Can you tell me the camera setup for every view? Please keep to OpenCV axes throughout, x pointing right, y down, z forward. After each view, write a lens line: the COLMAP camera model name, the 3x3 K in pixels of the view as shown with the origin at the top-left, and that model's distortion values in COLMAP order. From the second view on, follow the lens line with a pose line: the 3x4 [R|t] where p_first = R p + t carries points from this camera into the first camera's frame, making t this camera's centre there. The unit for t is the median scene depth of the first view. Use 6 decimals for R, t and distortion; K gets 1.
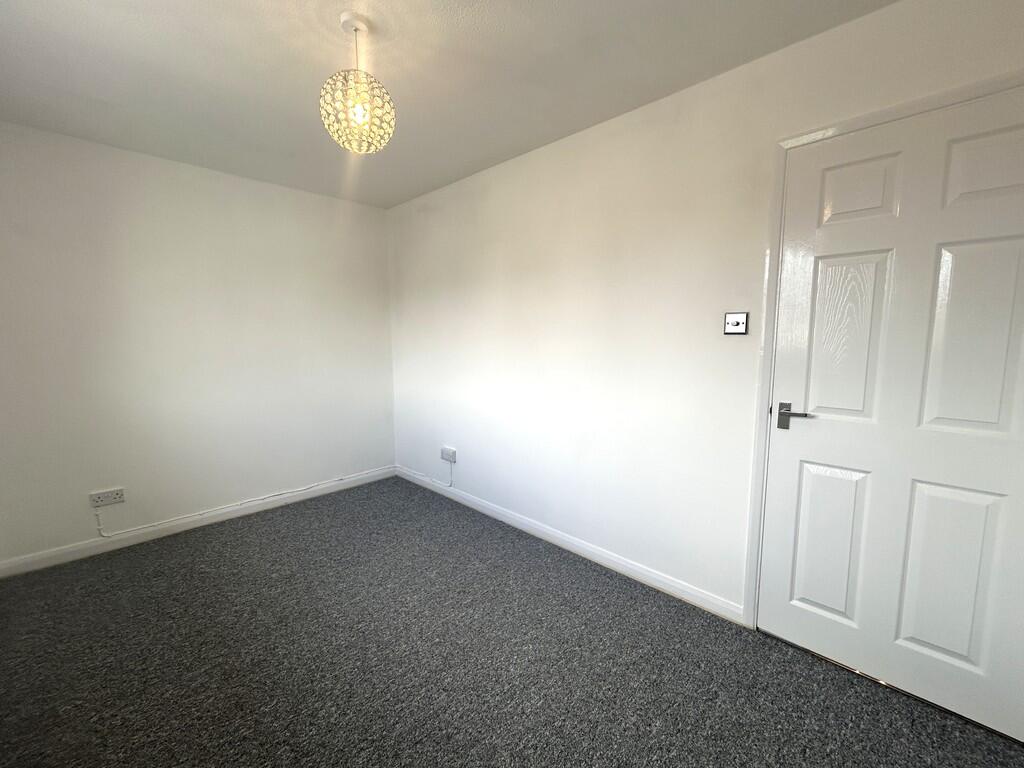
lens RADIAL K [[413.0, 0, 512.0], [0, 413.0, 384.0], [0, 0, 1]] dist [0.001372, 0.000082]
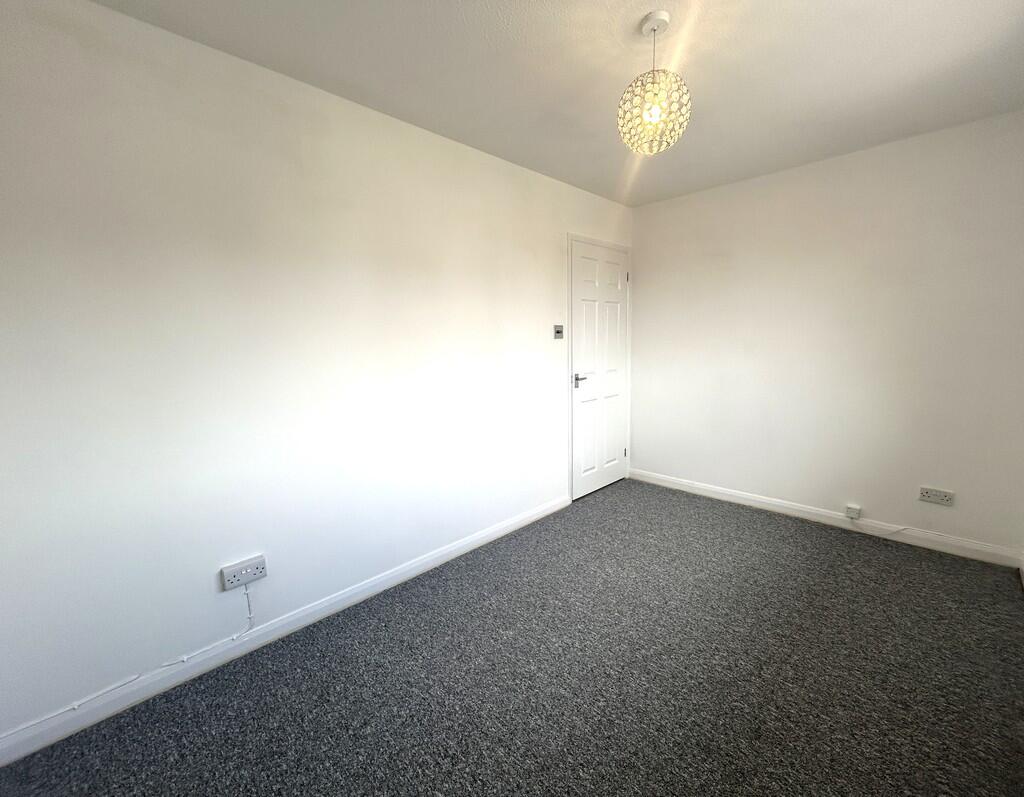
lens RADIAL K [[441.6, 0, 512.0], [0, 441.6, 398.5], [0, 0, 1]] dist [-0.002546, 0.000075]
pose [[0.003856, -0.128258, 0.991733, -1.361396], [0.129580, 0.983443, 0.126682, -0.137021], [-0.991561, 0.128021, 0.020412, 1.261049]]
